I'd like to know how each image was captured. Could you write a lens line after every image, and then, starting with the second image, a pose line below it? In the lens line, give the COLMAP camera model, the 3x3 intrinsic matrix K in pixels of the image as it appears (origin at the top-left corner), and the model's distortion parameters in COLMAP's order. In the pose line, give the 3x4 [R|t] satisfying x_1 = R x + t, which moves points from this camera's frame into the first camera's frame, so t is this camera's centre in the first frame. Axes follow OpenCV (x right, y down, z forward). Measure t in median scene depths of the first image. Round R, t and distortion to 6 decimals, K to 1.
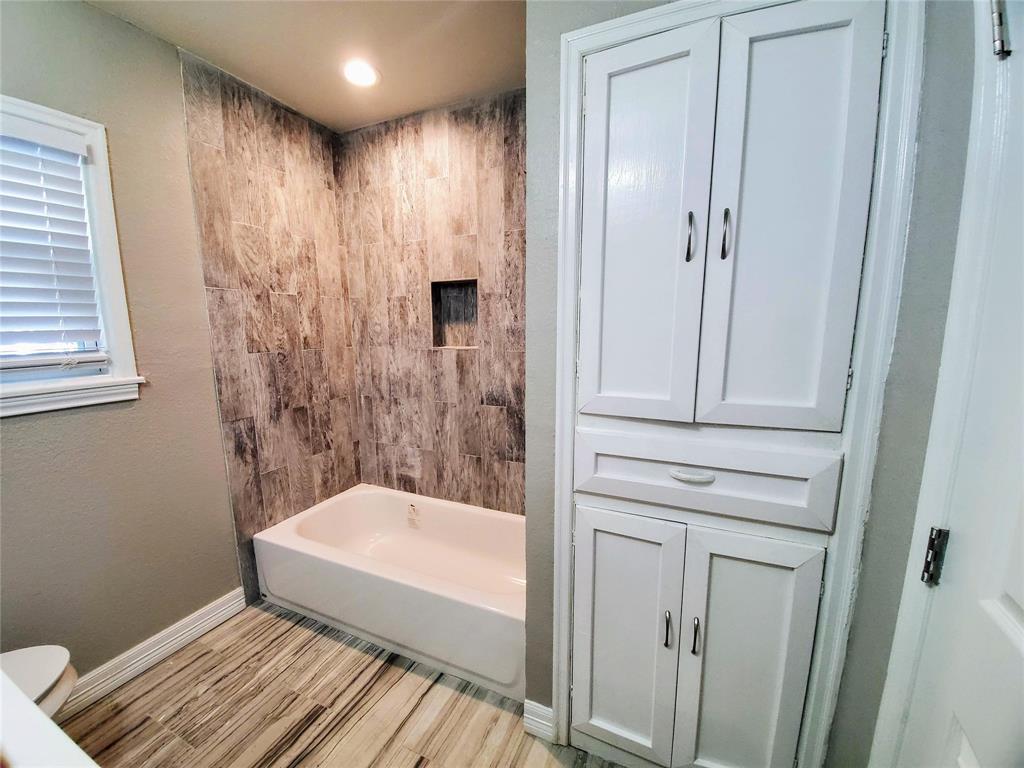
lens RADIAL K [[407.7, 0, 512.8], [0, 407.7, 386.5], [0, 0, 1]] dist [-0.007920, -0.001363]
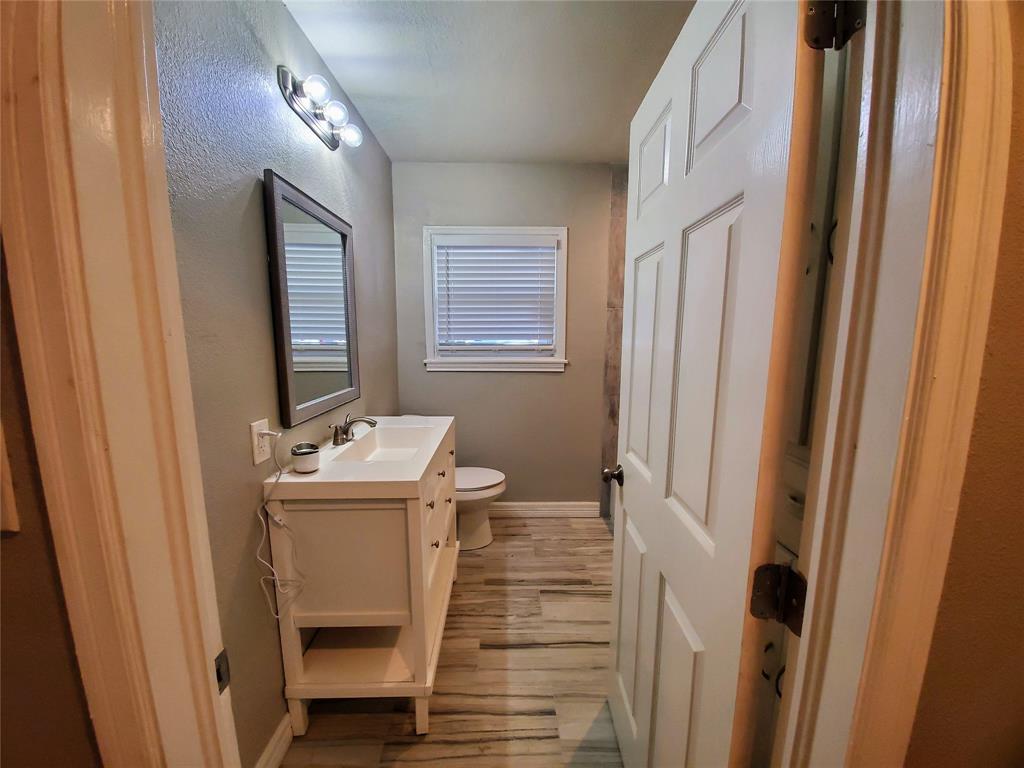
lens RADIAL K [[407.7, 0, 518.4], [0, 407.7, 386.5], [0, 0, 1]] dist [-0.007920, -0.001363]
pose [[0.435104, 0.129981, -0.890949, 0.659047], [-0.140642, 0.987190, 0.075337, -0.014960], [0.889328, 0.092525, 0.447811, -0.001291]]
